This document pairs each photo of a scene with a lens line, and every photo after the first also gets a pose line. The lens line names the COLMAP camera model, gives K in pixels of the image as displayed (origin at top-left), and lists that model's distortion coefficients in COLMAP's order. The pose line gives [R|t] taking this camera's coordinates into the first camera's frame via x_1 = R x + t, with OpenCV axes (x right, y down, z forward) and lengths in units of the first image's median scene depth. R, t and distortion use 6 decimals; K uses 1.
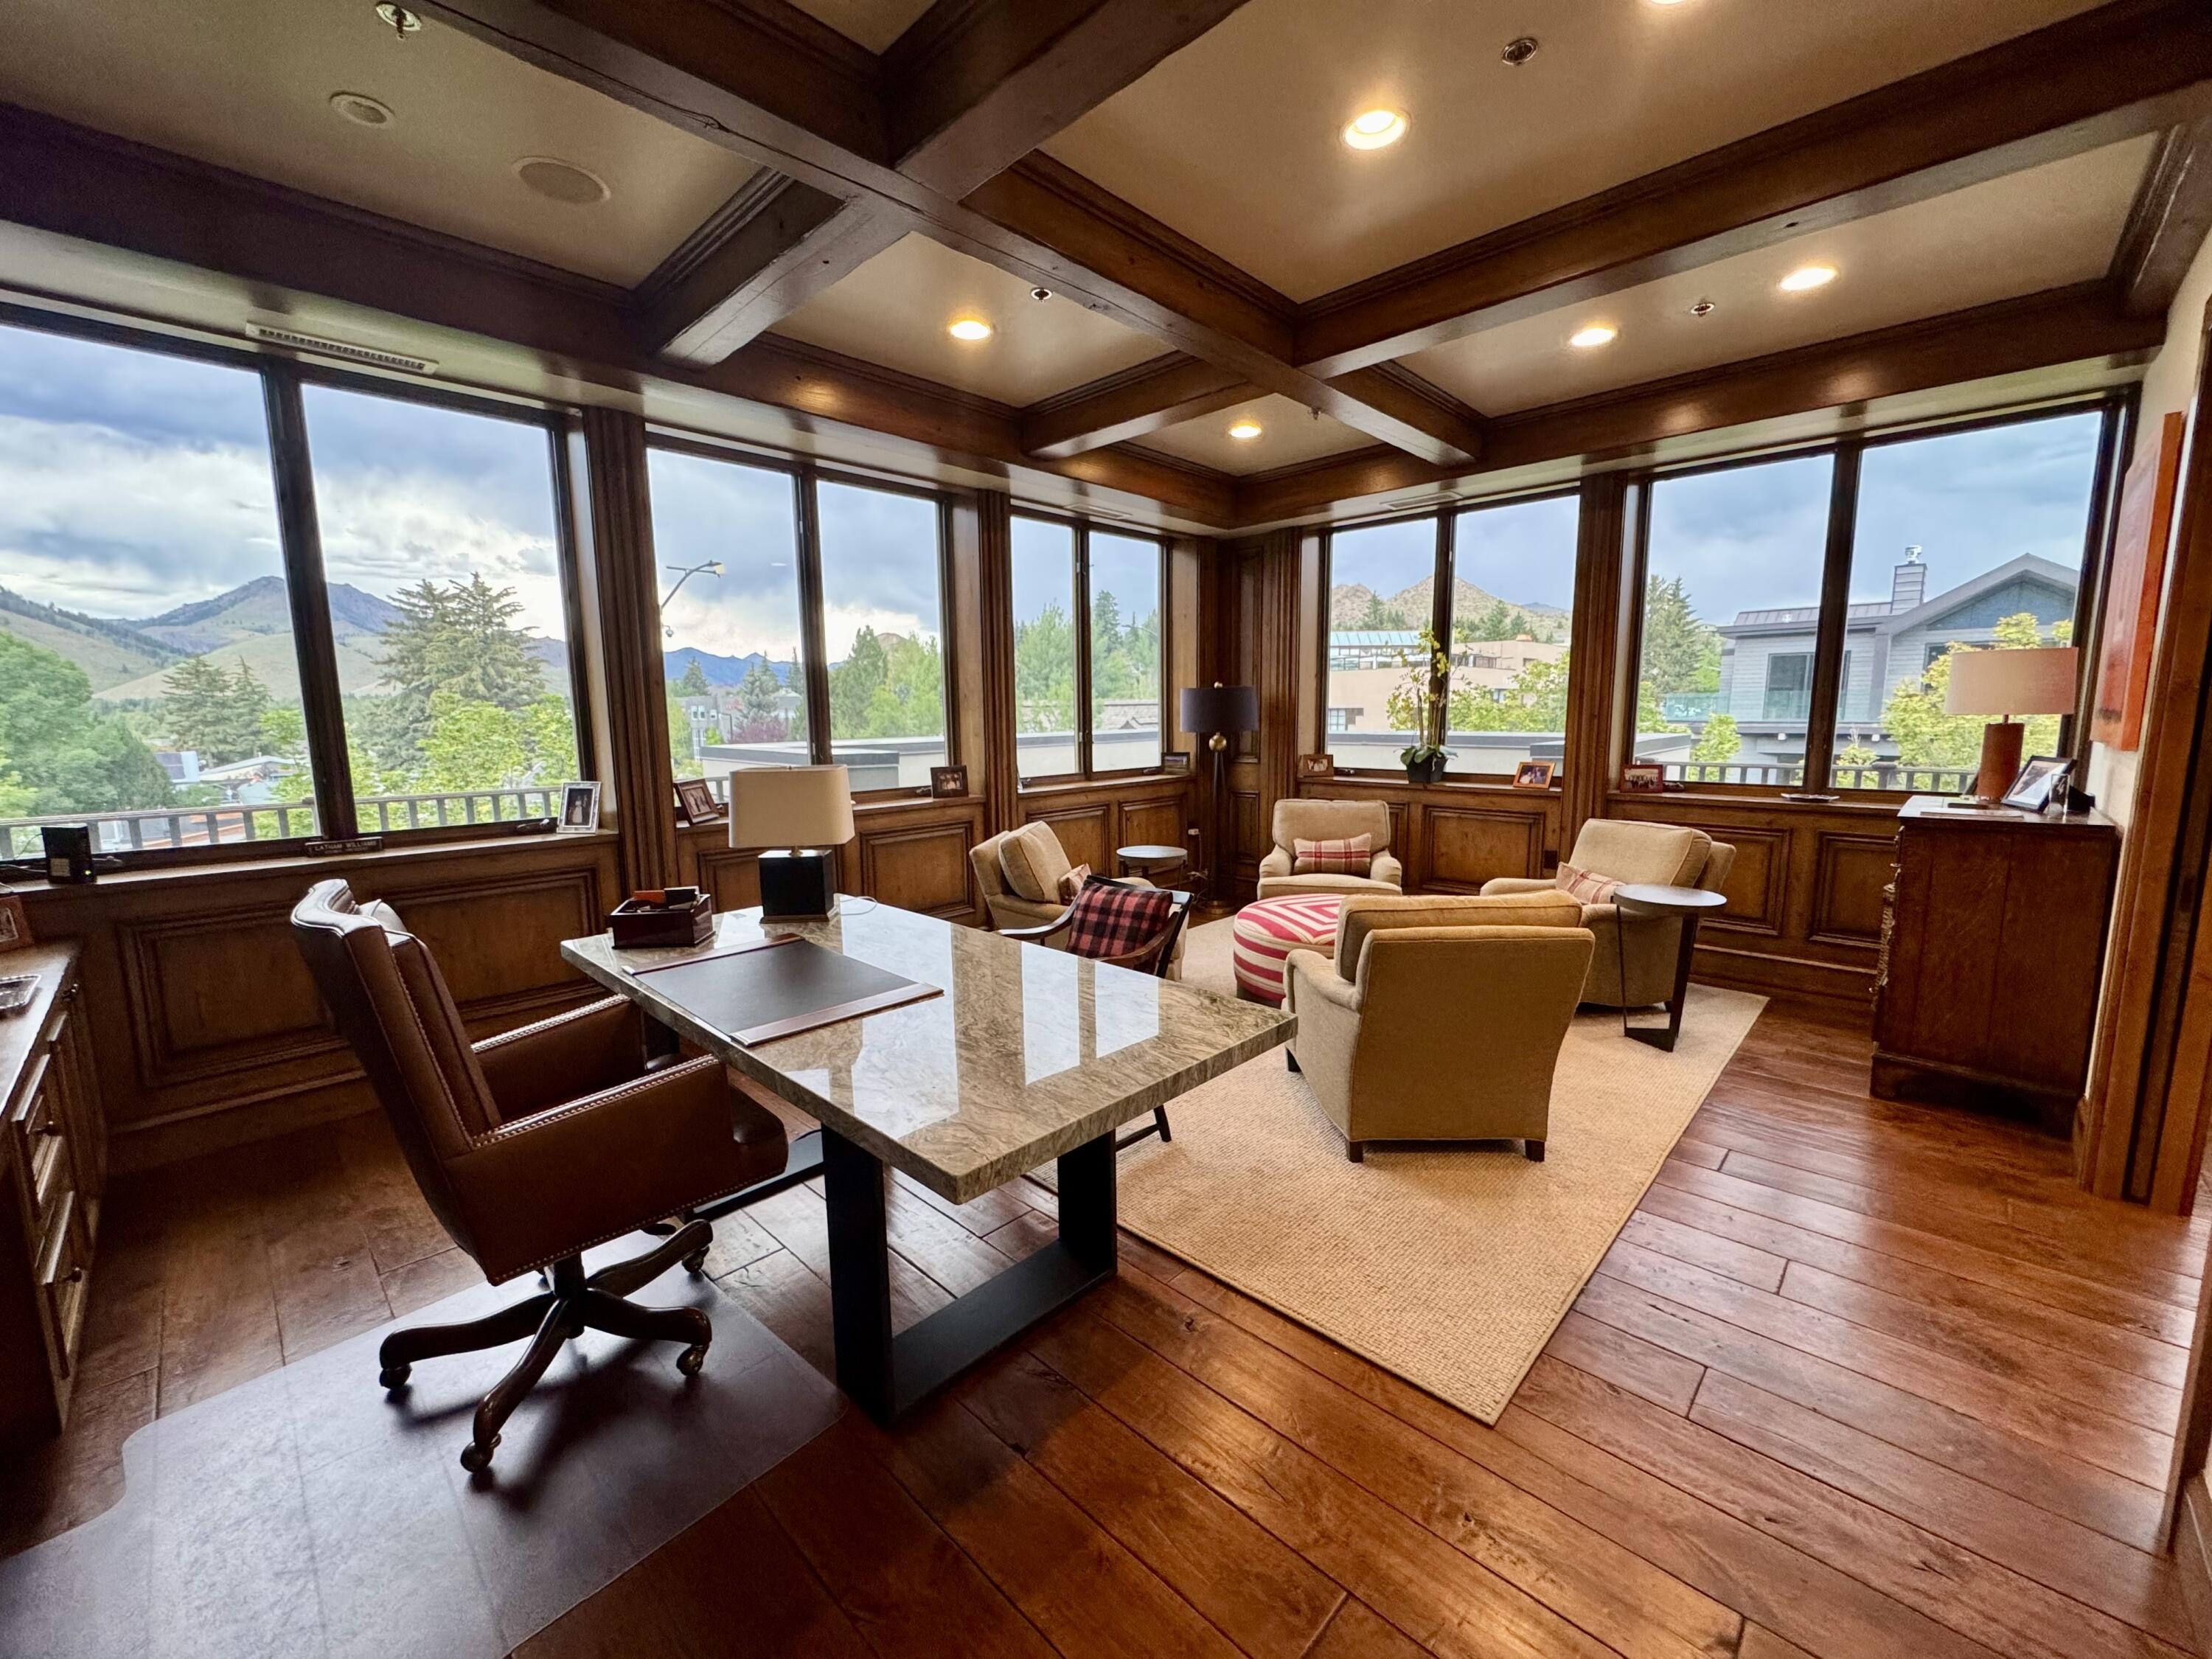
lens RADIAL K [[881.9, 0, 1107.9], [0, 881.9, 831.1], [0, 0, 1]] dist [0.000071, 0.000241]
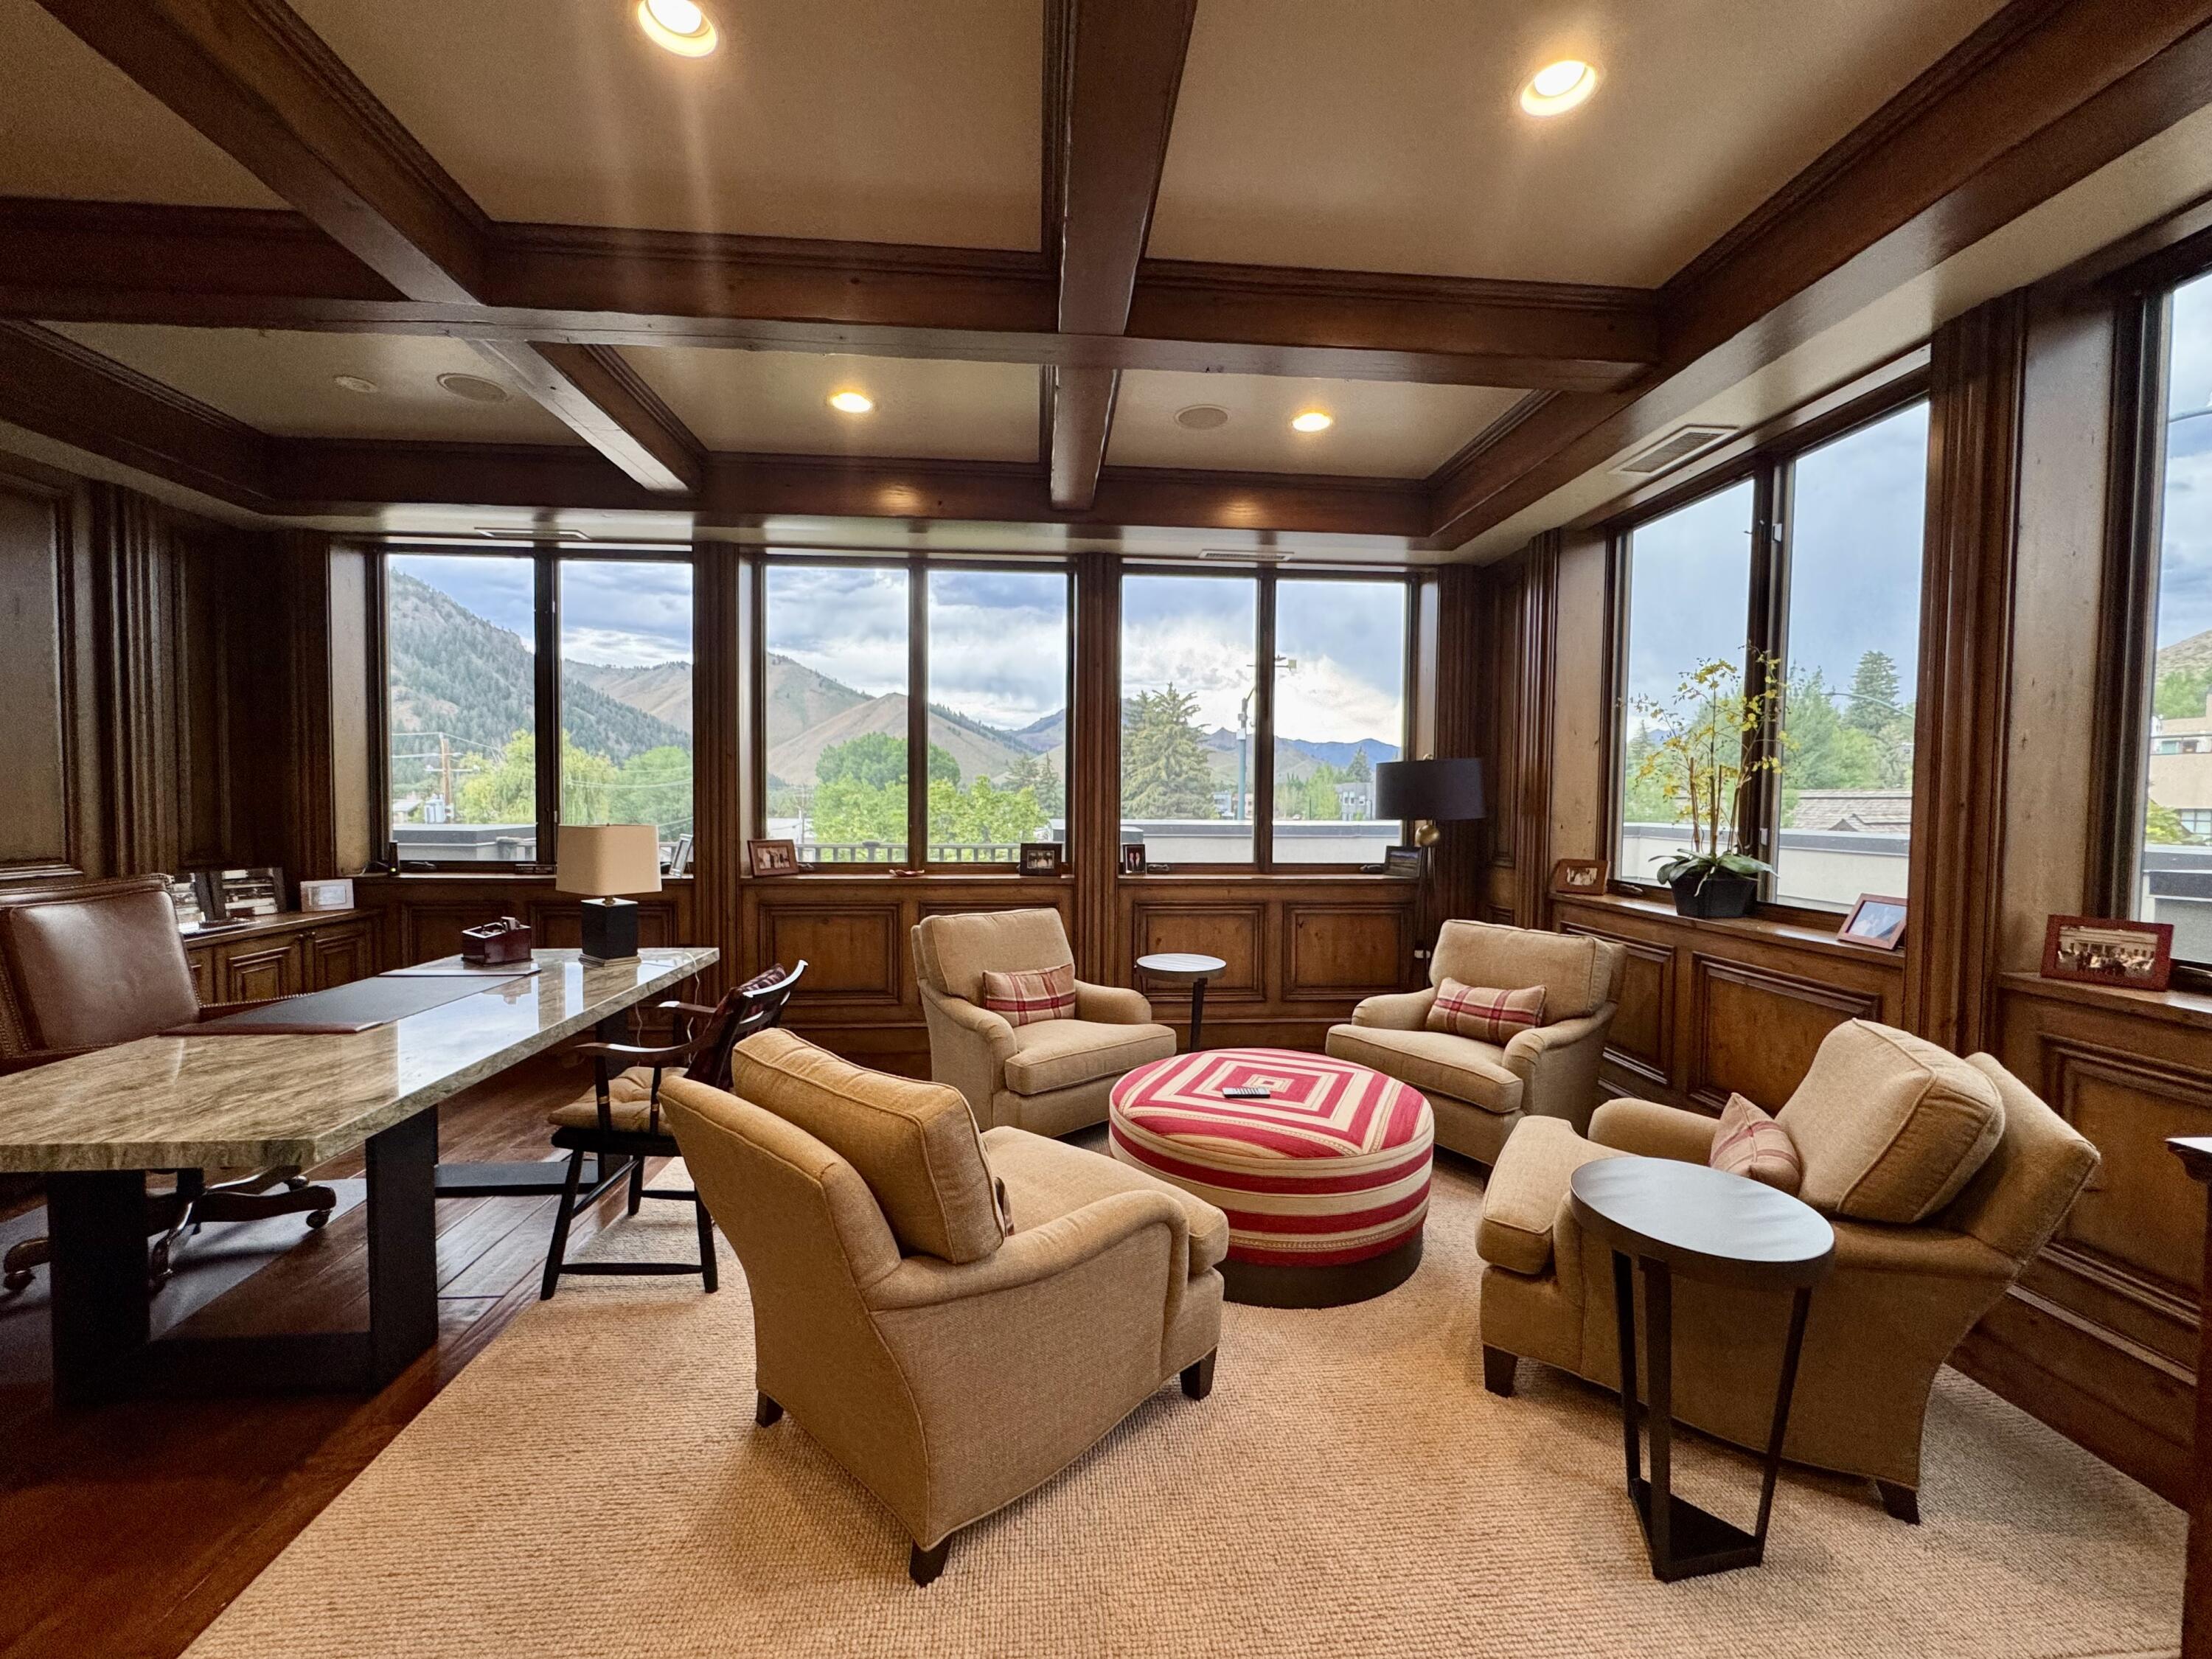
lens RADIAL K [[890.0, 0, 1106.0], [0, 890.0, 829.5], [0, 0, 1]] dist [-0.000388, 0.000328]
pose [[0.749395, 0.041778, -0.660804, 0.452673], [-0.108358, 0.992291, -0.060149, -0.034472], [0.653196, 0.116678, 0.748145, 0.295606]]
